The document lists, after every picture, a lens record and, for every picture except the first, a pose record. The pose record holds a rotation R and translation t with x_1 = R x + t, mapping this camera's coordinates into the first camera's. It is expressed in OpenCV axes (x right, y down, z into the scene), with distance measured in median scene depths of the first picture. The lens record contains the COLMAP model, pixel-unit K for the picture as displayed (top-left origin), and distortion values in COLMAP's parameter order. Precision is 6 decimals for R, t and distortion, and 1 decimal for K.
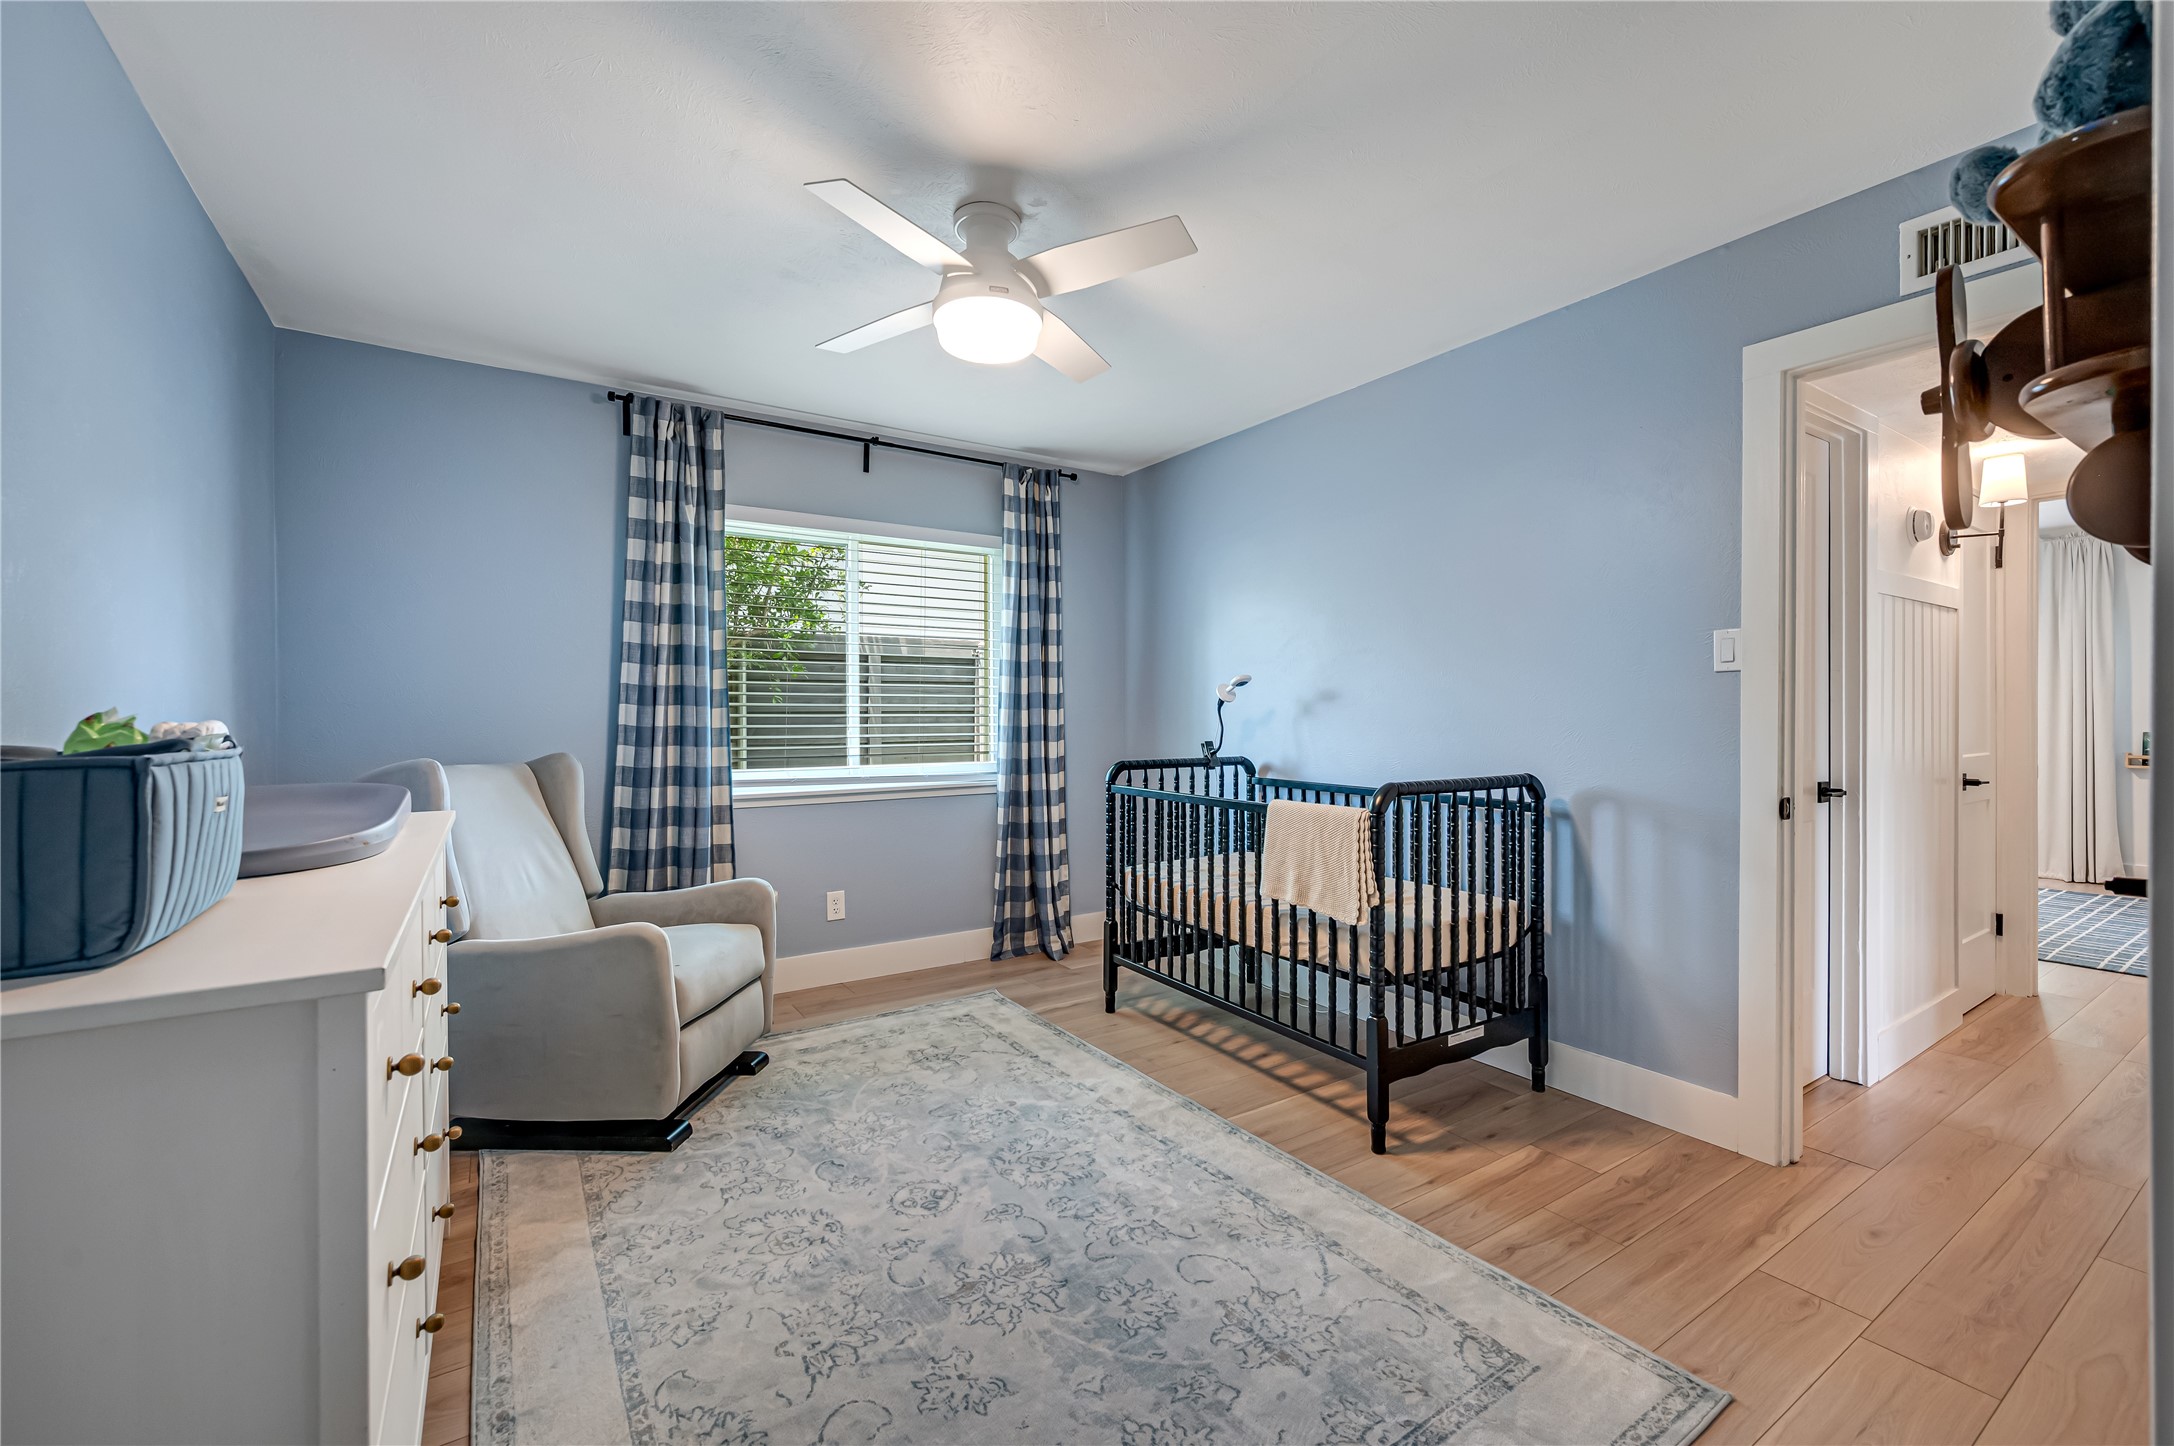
lens RADIAL K [[916.2, 0, 1104.4], [0, 916.2, 712.1], [0, 0, 1]] dist [0.001590, 0.000057]
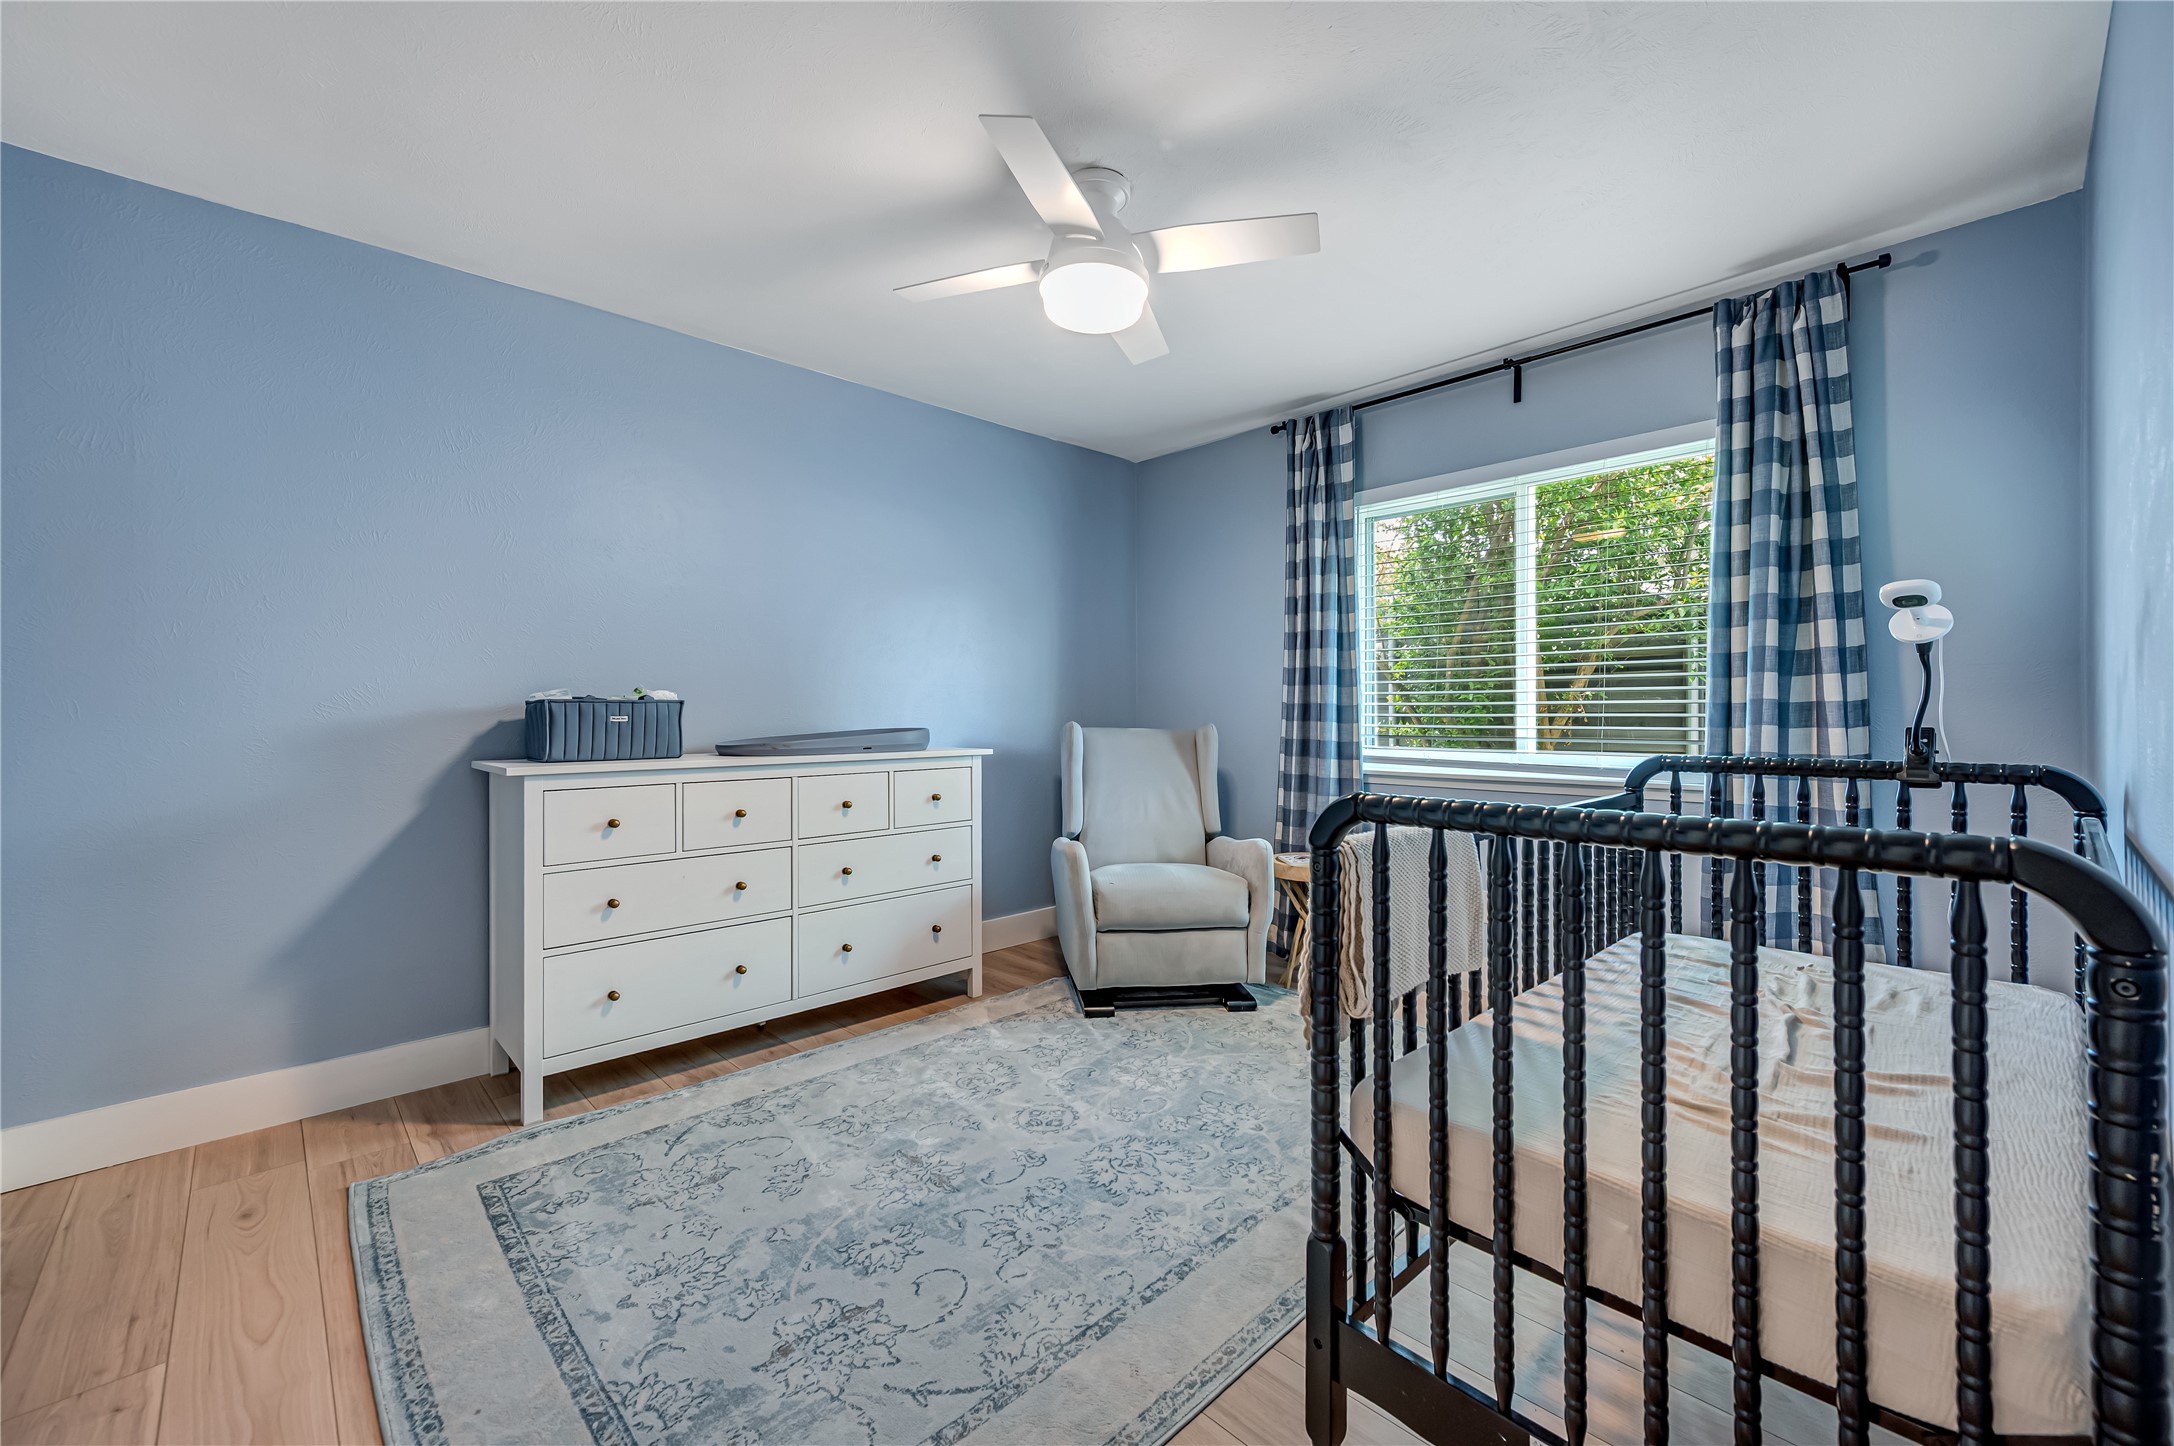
lens RADIAL K [[872.2, 0, 1099.3], [0, 872.2, 714.4], [0, 0, 1]] dist [0.003727, -0.000485]
pose [[0.170851, 0.000915, -0.985296, 0.530988], [0.000958, 0.999999, 0.001095, 0.027095], [0.985296, -0.001131, 0.170850, 0.553198]]
